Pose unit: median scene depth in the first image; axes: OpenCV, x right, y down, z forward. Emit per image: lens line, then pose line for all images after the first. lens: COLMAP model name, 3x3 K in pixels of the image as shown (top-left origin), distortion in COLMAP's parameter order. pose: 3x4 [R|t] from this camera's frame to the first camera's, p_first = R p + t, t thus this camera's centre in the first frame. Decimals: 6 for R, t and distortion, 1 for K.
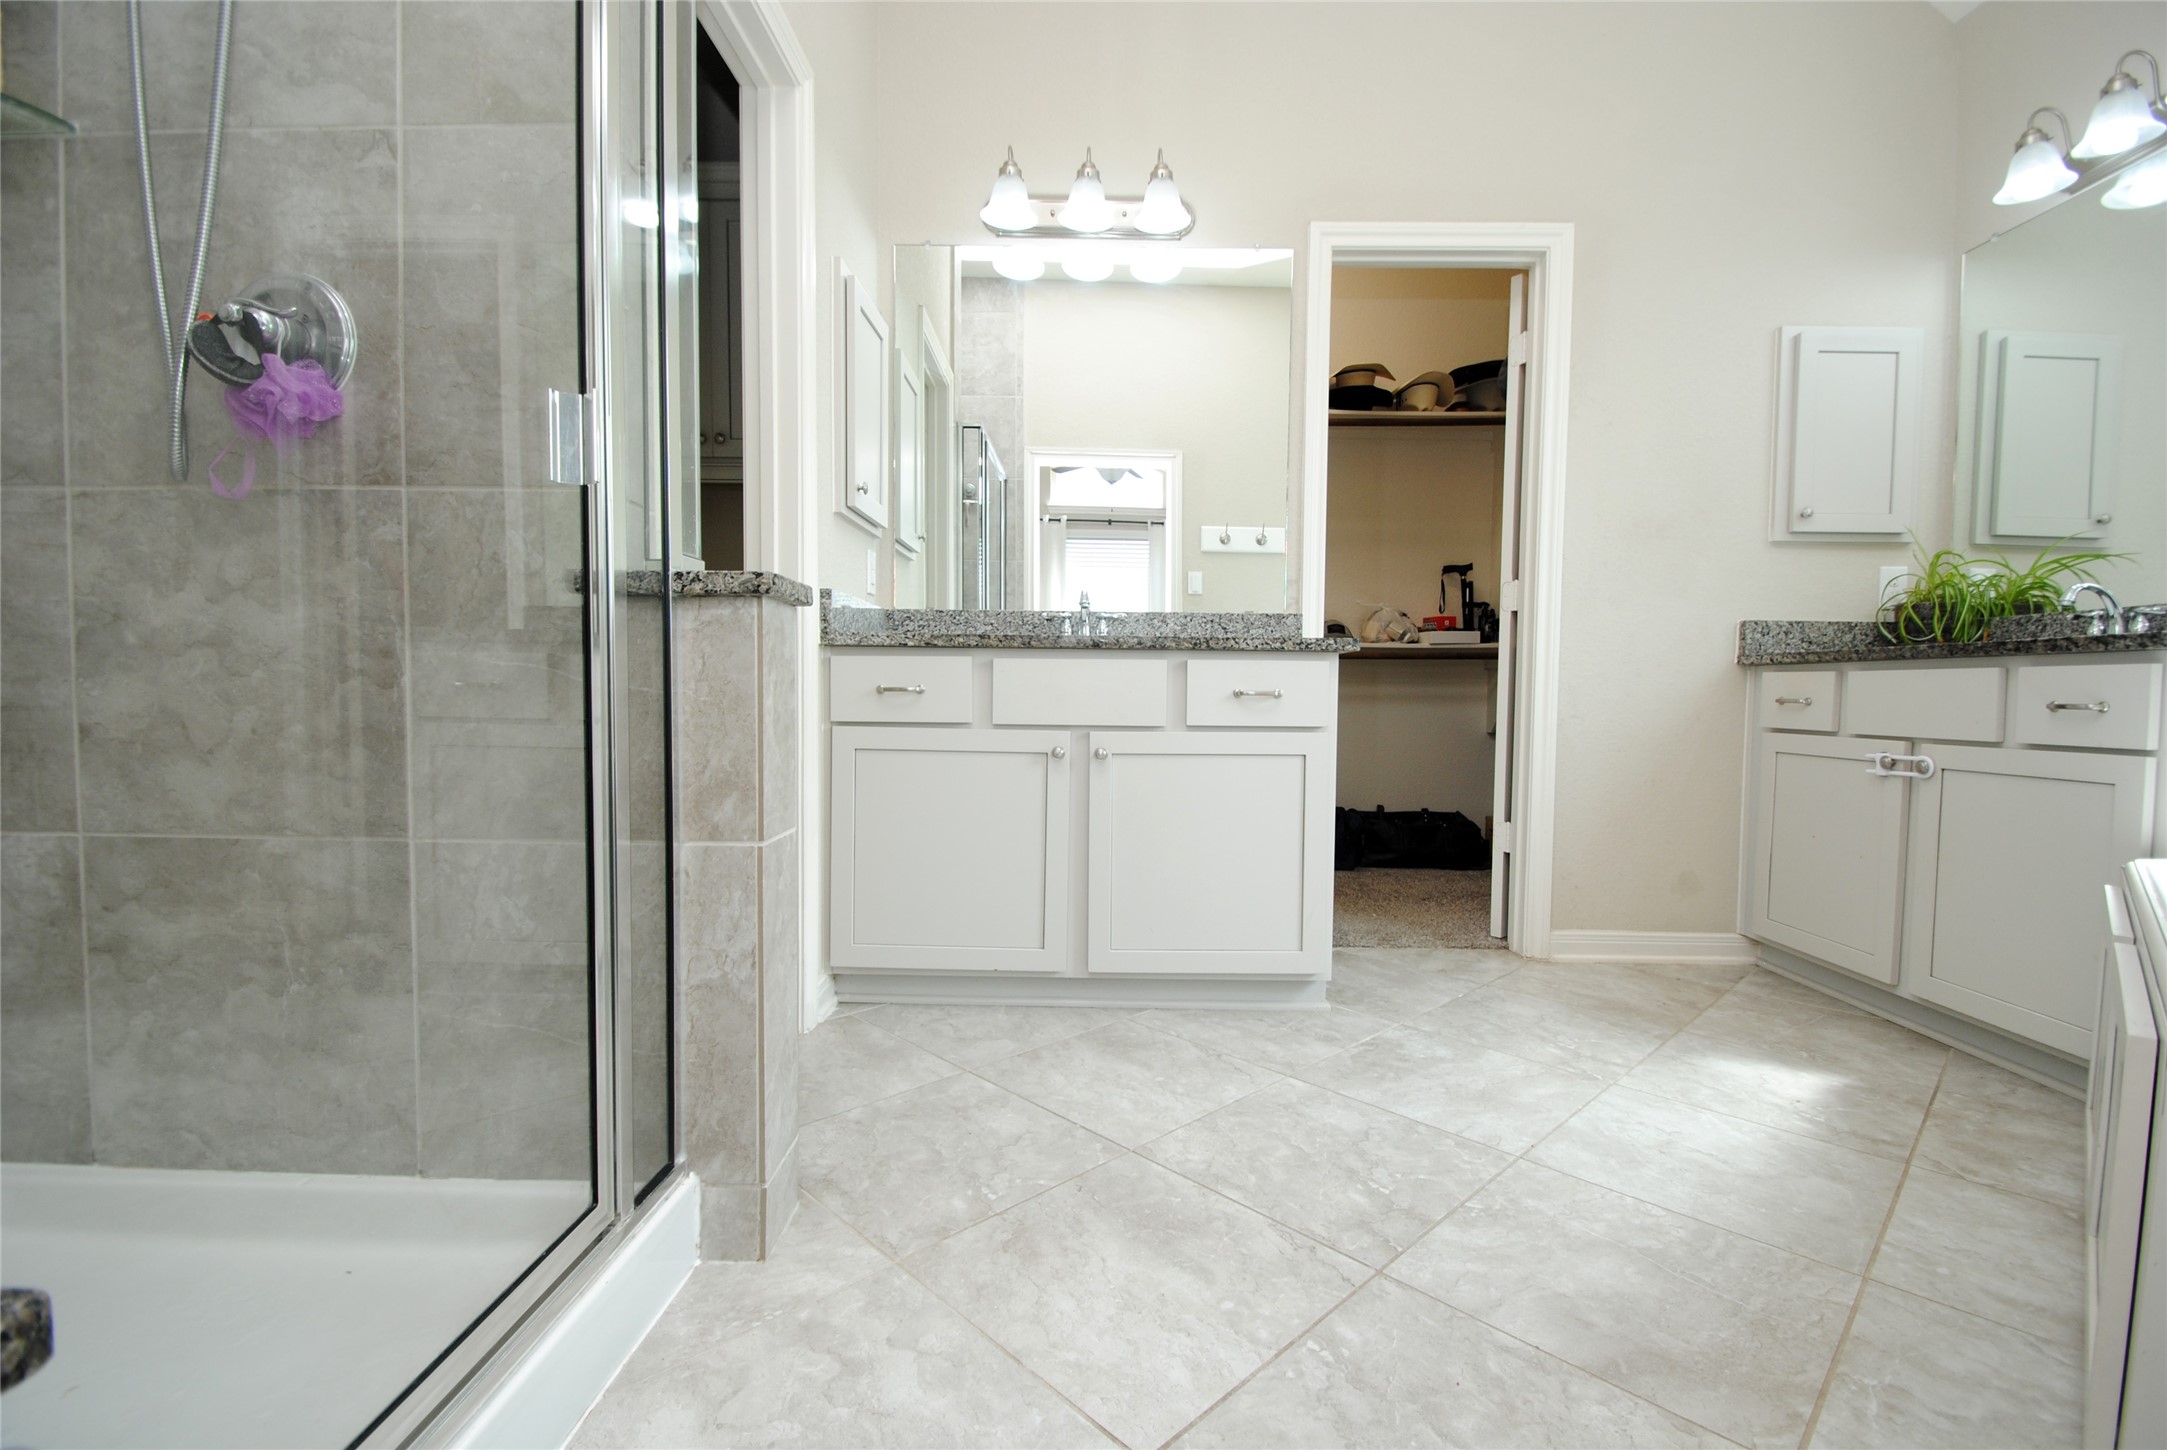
lens RADIAL K [[954.7, 0, 1090.1], [0, 954.7, 732.9], [0, 0, 1]] dist [-0.004343, -0.001517]
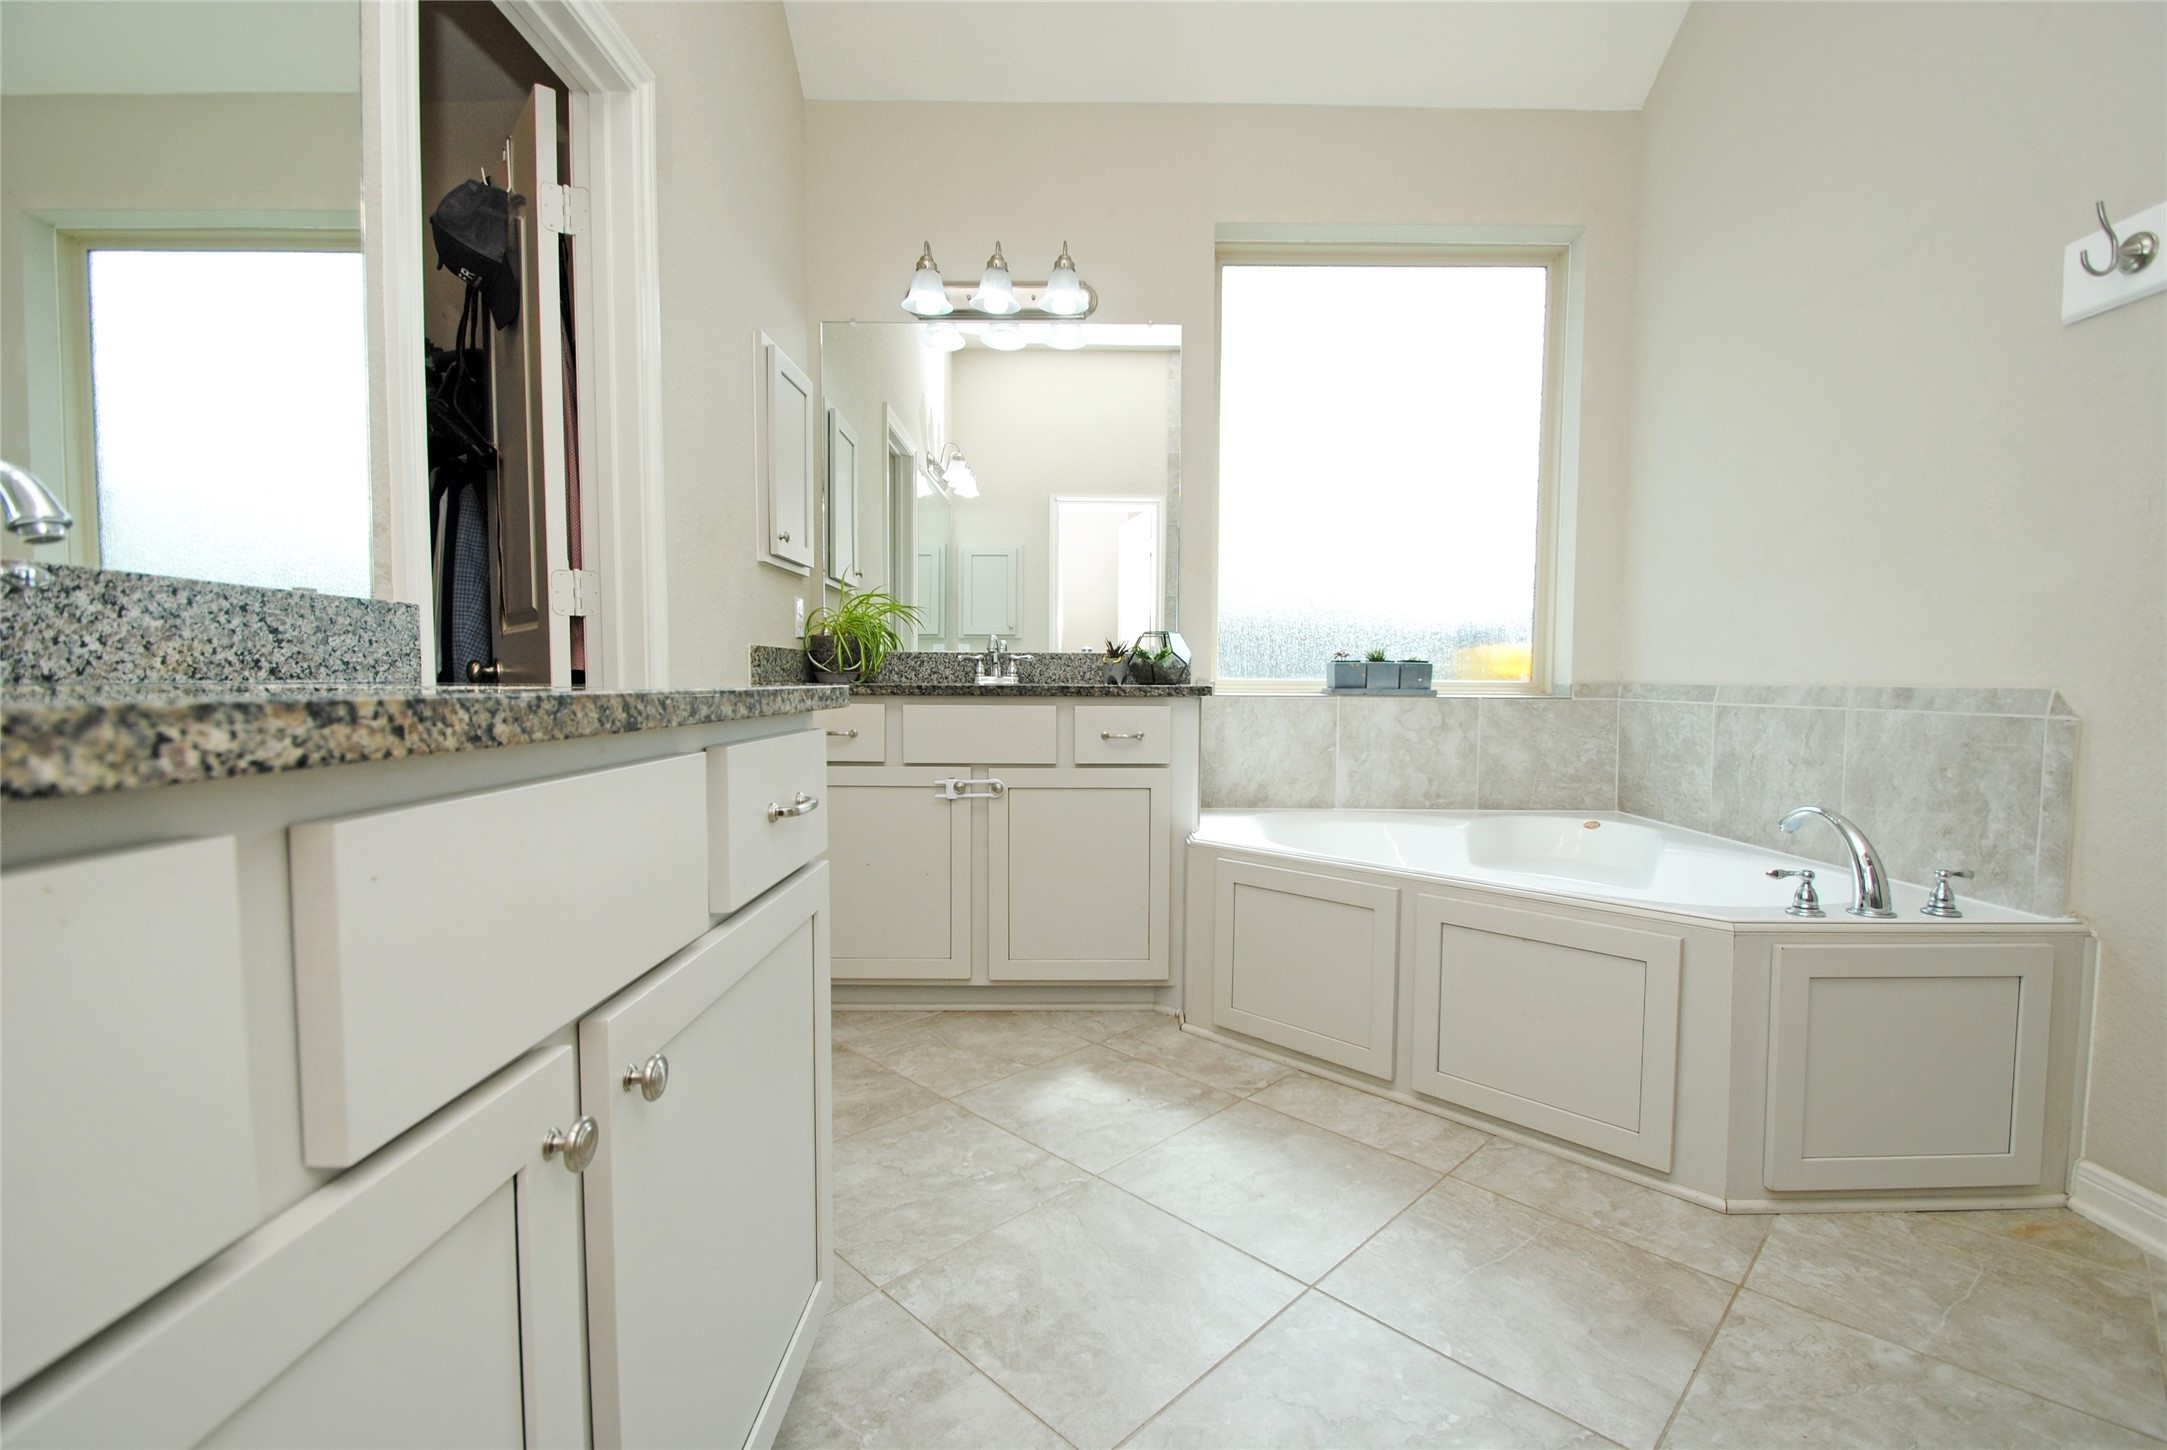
lens RADIAL K [[954.7, 0, 1091.2], [0, 954.7, 732.3], [0, 0, 1]] dist [-0.004343, -0.001517]
pose [[-0.033081, -0.067162, 0.997194, -0.320200], [0.034082, 0.997084, 0.068285, -0.115453], [-0.998871, 0.036245, -0.030696, 0.957260]]
